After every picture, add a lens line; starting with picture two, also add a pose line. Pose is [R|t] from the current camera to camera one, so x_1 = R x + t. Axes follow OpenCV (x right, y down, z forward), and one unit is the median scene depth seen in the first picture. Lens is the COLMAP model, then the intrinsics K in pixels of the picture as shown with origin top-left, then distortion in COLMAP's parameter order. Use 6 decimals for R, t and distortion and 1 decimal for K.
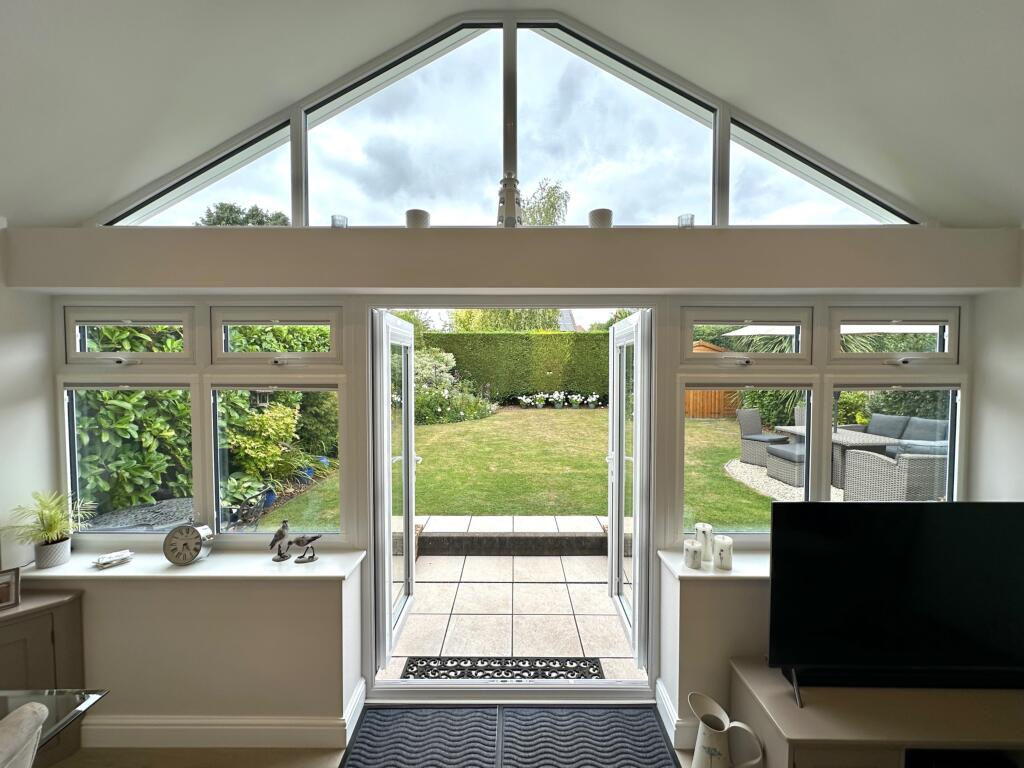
lens RADIAL K [[414.7, 0, 513.6], [0, 414.7, 383.5], [0, 0, 1]] dist [-0.001806, -0.000372]
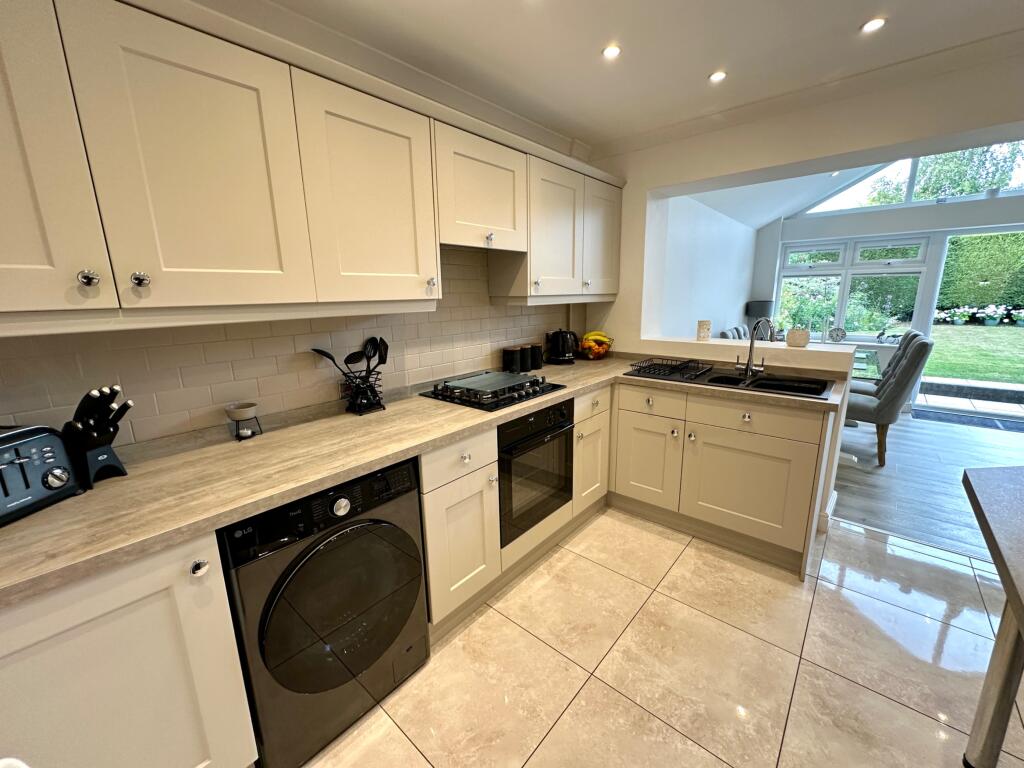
lens RADIAL K [[413.5, 0, 512.0], [0, 413.5, 384.0], [0, 0, 1]] dist [0.003418, 0.000114]
pose [[0.757181, 0.129928, -0.640153, -0.078880], [-0.008834, 0.981965, 0.188855, 0.026707], [0.653146, -0.137343, 0.744673, -0.309696]]
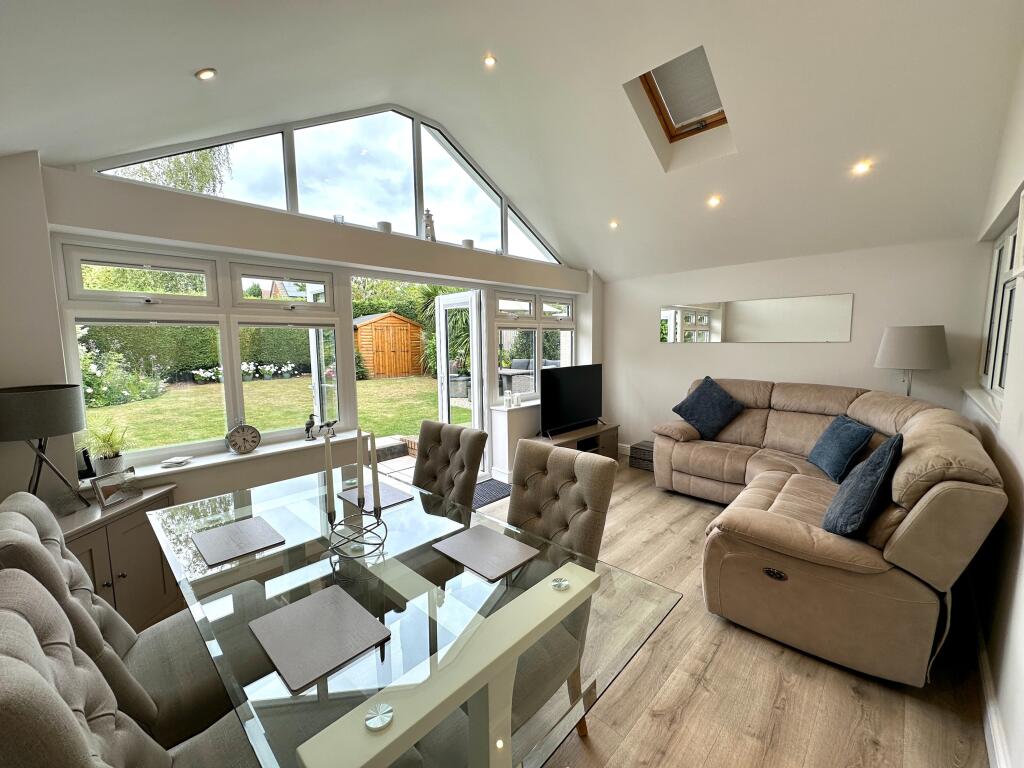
lens RADIAL K [[408.7, 0, 512.0], [0, 408.7, 384.0], [0, 0, 1]] dist [-0.001776, -0.000221]
pose [[0.696227, -0.085233, 0.712744, -0.141570], [0.038743, 0.995940, 0.081254, 0.016684], [-0.716776, -0.028957, 0.696702, -0.071629]]
